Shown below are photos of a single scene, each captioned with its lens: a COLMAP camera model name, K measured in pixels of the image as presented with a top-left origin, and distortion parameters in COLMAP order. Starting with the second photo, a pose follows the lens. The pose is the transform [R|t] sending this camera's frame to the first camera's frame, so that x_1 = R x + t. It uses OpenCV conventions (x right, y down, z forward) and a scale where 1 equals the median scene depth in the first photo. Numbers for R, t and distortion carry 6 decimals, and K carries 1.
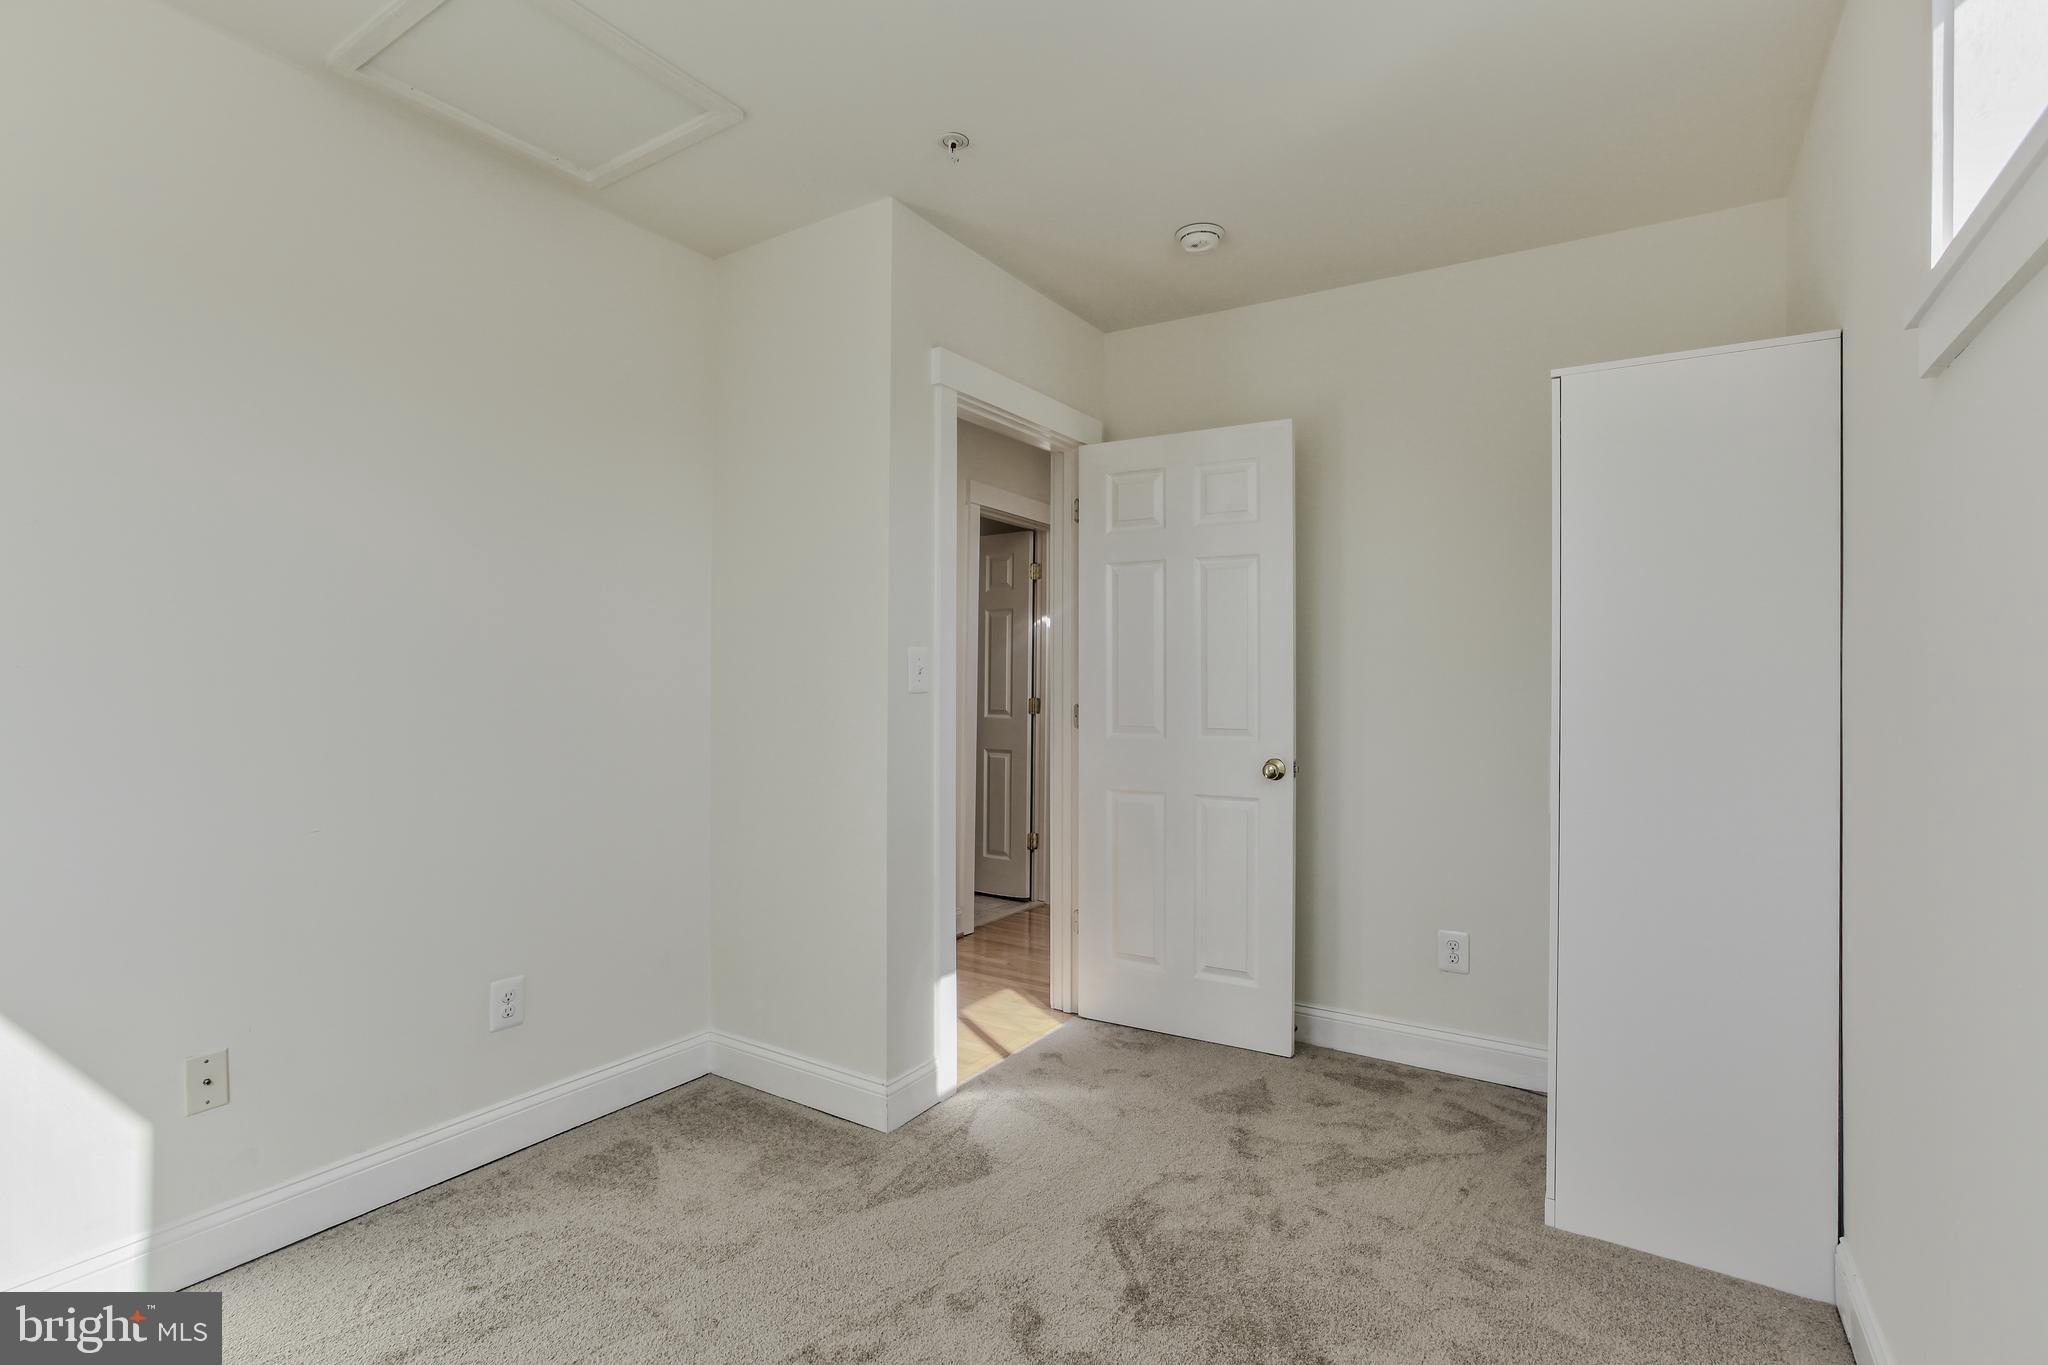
lens RADIAL K [[970.3, 0, 1031.8], [0, 970.3, 681.0], [0, 0, 1]] dist [-0.017591, 0.014730]
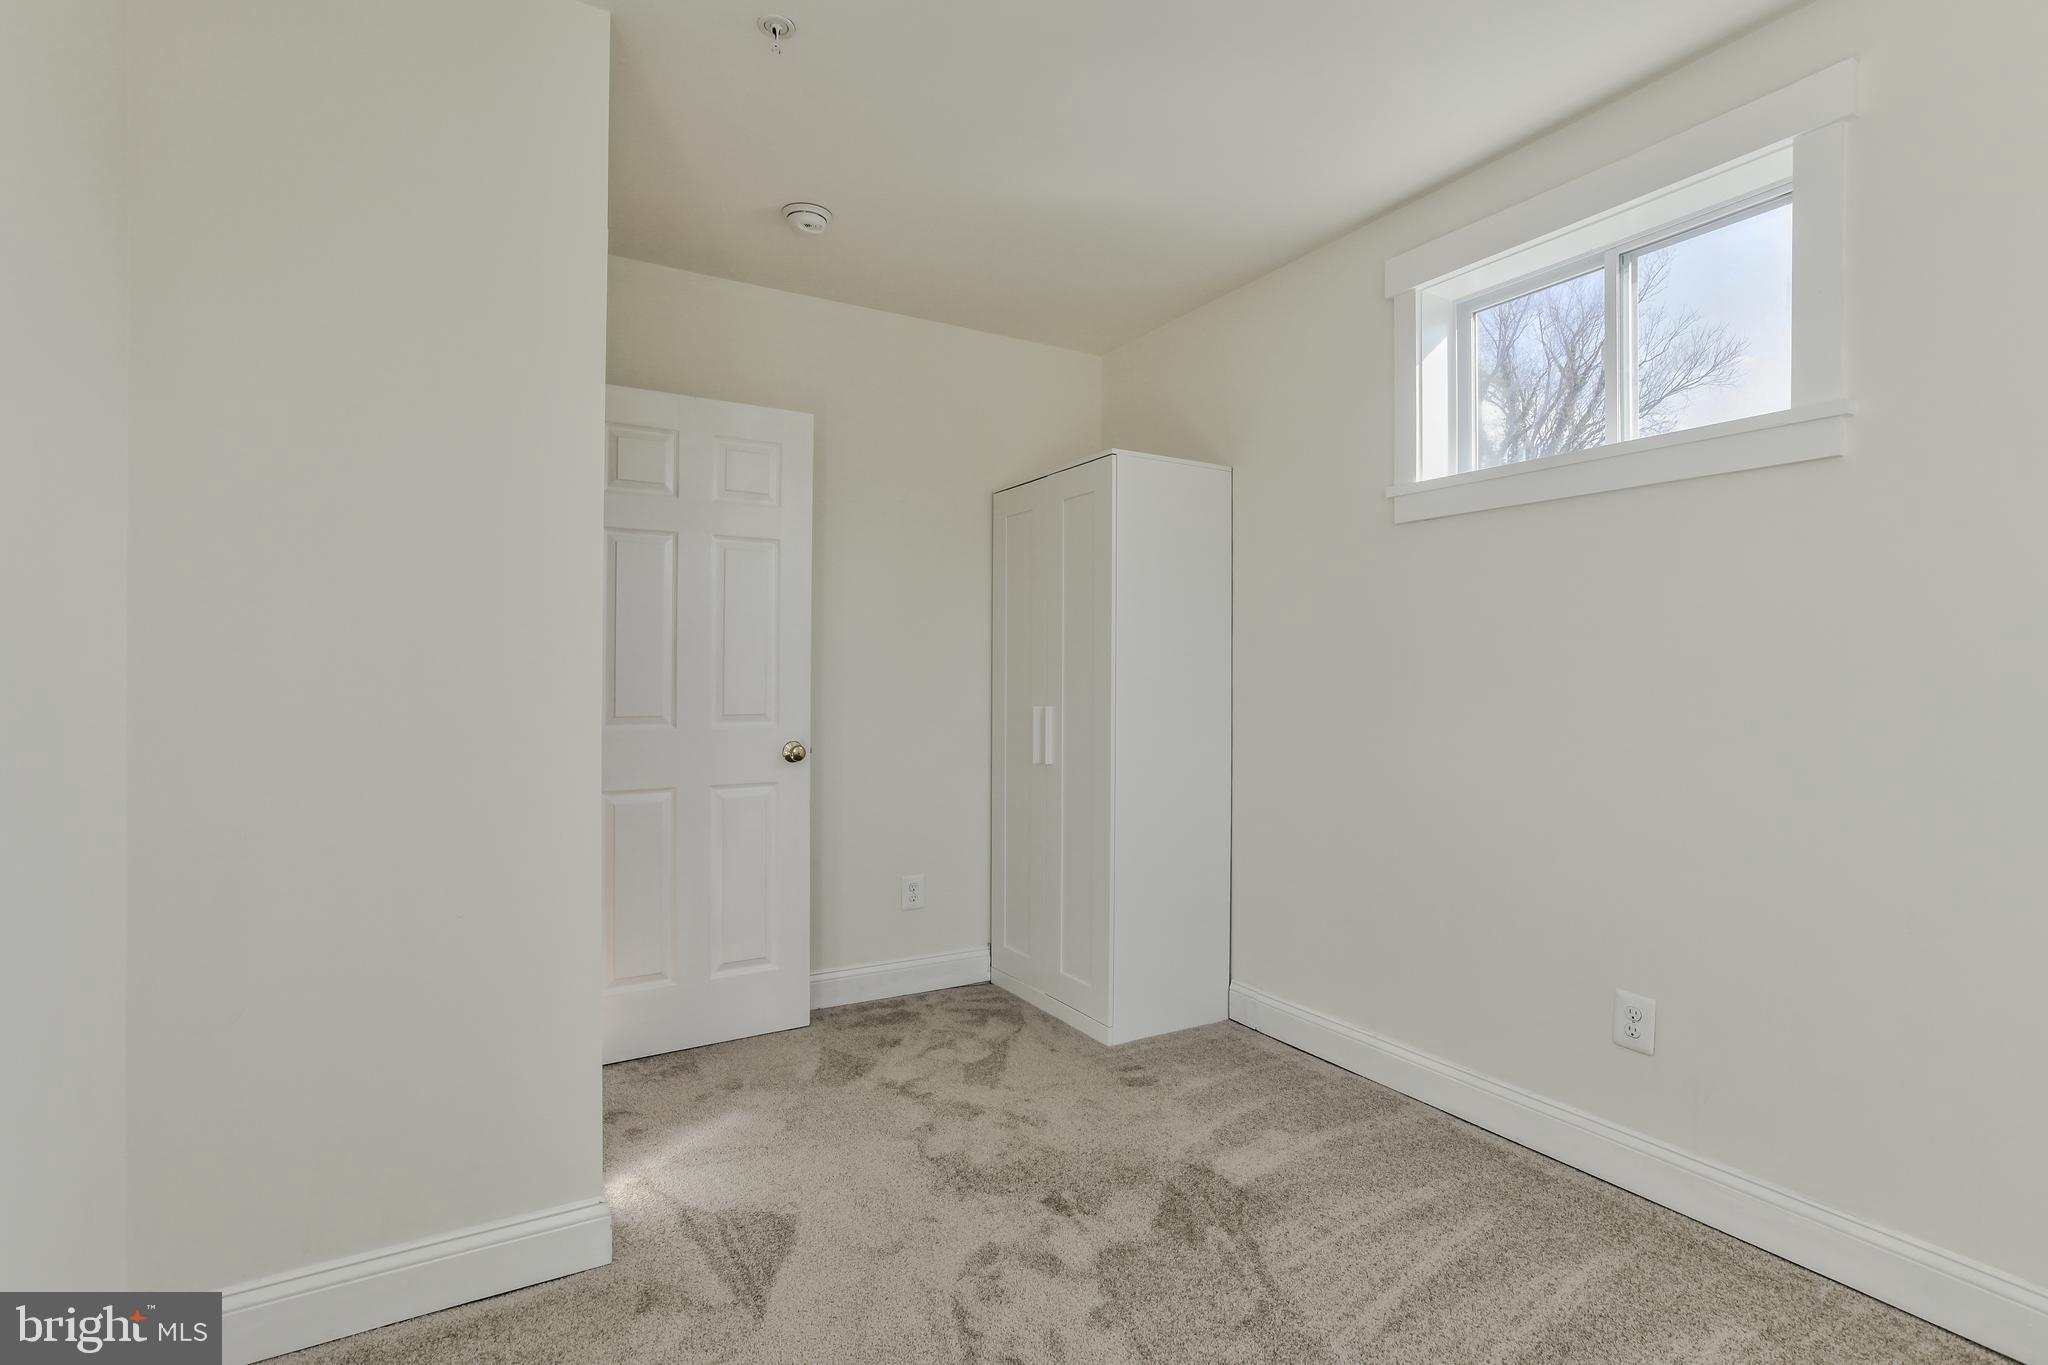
lens RADIAL K [[970.3, 0, 1028.9], [0, 970.3, 681.0], [0, 0, 1]] dist [-0.017591, 0.014730]
pose [[0.466069, -0.004863, 0.884735, -0.590345], [-0.004687, 0.999957, 0.007966, 0.006739], [-0.884736, -0.007859, 0.466026, 0.326004]]
